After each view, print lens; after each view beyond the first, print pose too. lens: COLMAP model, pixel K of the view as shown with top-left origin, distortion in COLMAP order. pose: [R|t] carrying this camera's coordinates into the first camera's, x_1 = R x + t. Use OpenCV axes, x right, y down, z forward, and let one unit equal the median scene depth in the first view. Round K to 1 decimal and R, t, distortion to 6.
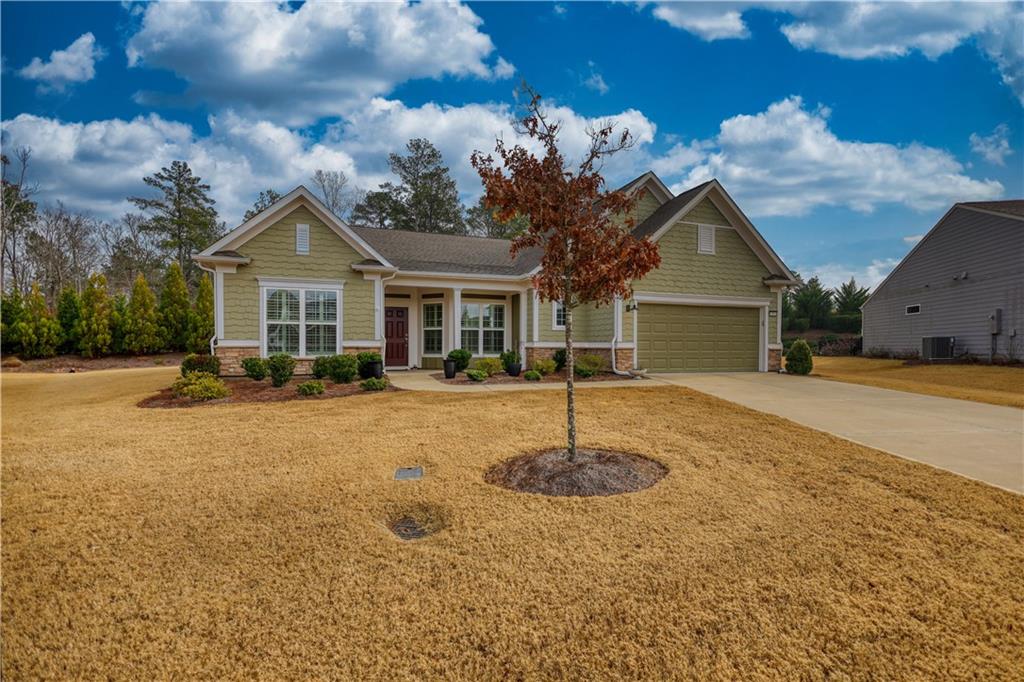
lens RADIAL K [[475.0, 0, 509.7], [0, 475.0, 347.4], [0, 0, 1]] dist [-0.006767, -0.000256]
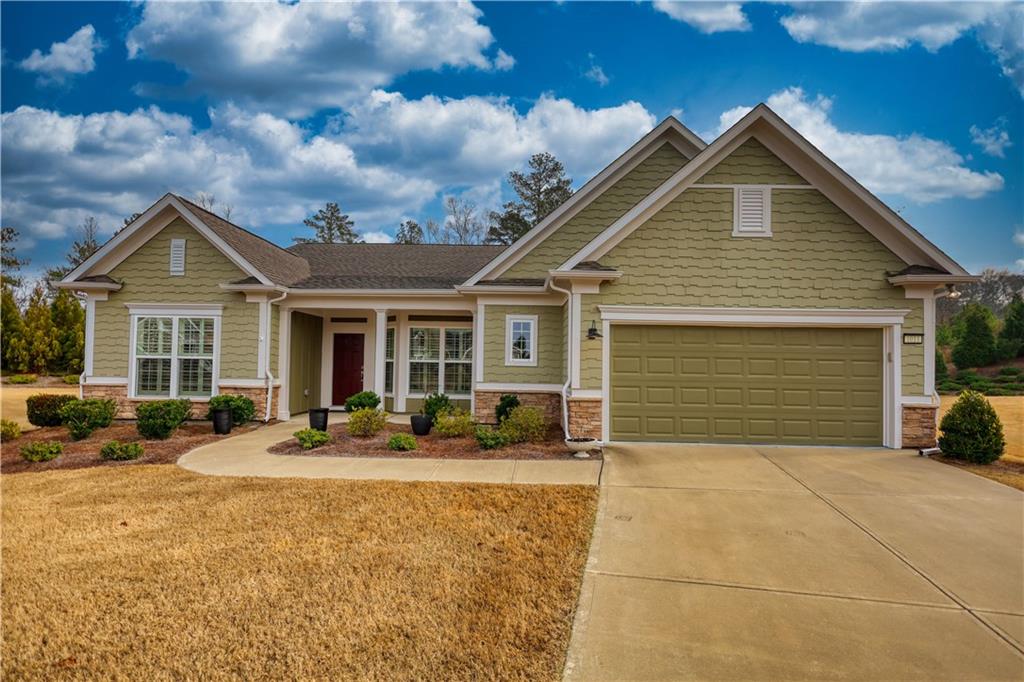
lens RADIAL K [[475.0, 0, 509.7], [0, 475.0, 347.4], [0, 0, 1]] dist [-0.006767, -0.000256]
pose [[0.934813, -0.001202, -0.355138, 0.368837], [-0.013215, 0.999184, -0.038168, -0.040421], [0.354894, 0.040373, 0.934034, 0.394635]]
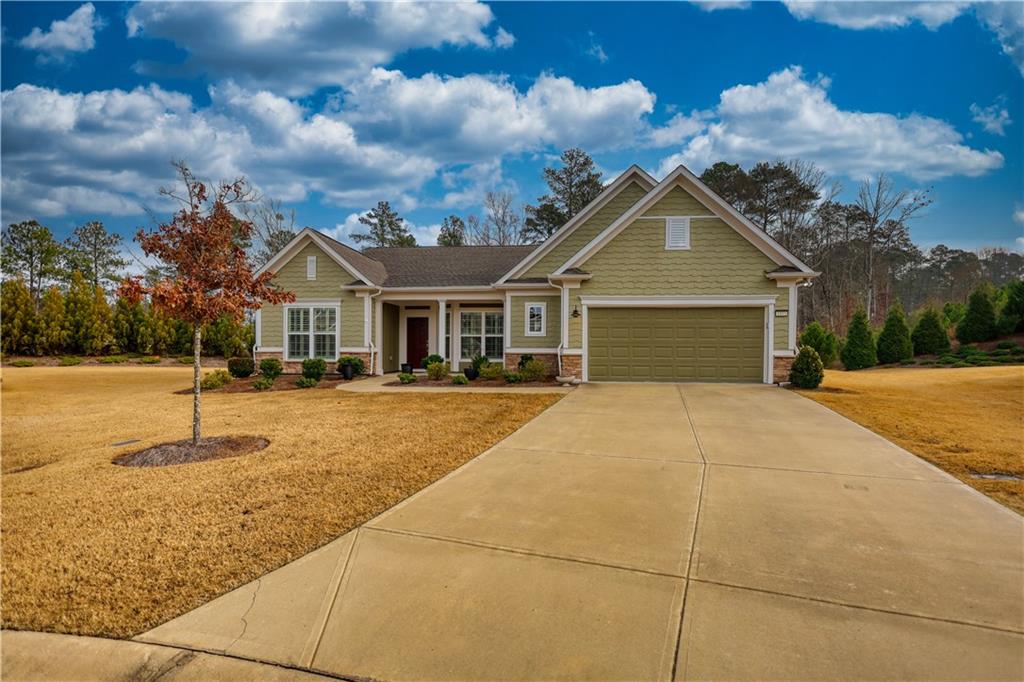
lens RADIAL K [[475.0, 0, 509.7], [0, 475.0, 347.4], [0, 0, 1]] dist [-0.006767, -0.000256]
pose [[0.900417, 0.000549, -0.435028, 0.551653], [-0.004063, 0.999966, -0.007148, -0.005840], [0.435009, 0.008203, 0.900388, 0.068657]]
